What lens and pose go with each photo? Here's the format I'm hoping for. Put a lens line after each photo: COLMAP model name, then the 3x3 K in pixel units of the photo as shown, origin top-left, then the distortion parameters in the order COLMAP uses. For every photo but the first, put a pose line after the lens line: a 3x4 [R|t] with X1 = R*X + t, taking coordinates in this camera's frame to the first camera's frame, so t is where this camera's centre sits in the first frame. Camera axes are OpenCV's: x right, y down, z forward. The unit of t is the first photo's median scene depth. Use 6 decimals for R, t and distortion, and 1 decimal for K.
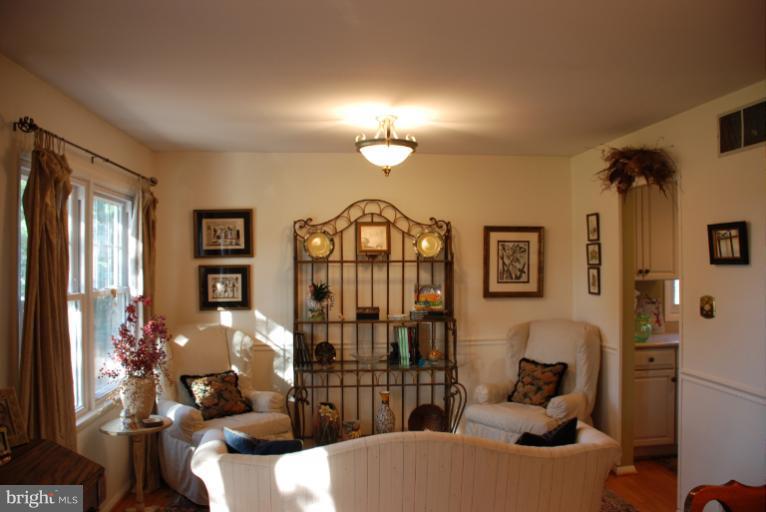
lens RADIAL K [[604.0, 0, 383.8], [0, 604.0, 263.1], [0, 0, 1]] dist [-0.160568, 0.133846]
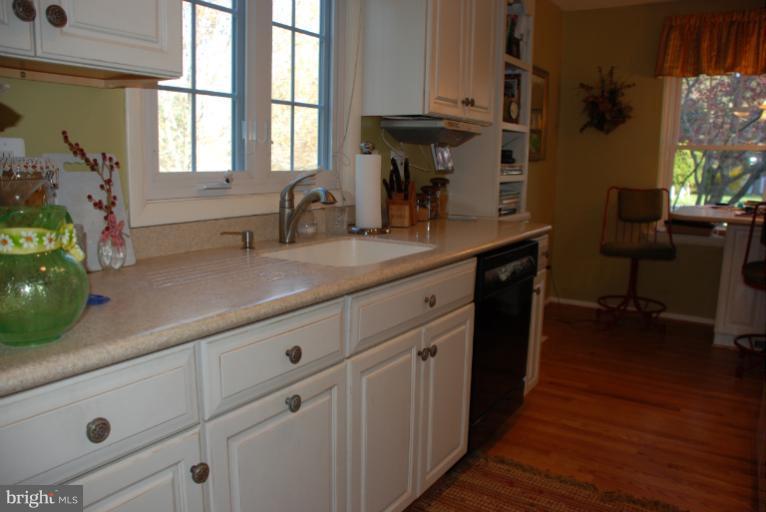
lens RADIAL K [[604.0, 0, 383.8], [0, 604.0, 263.1], [0, 0, 1]] dist [-0.160568, 0.133846]
pose [[0.634940, -0.116424, 0.763739, 0.324890], [-0.028206, 0.984427, 0.173515, 0.061200], [-0.772047, -0.131713, 0.621768, 0.702622]]
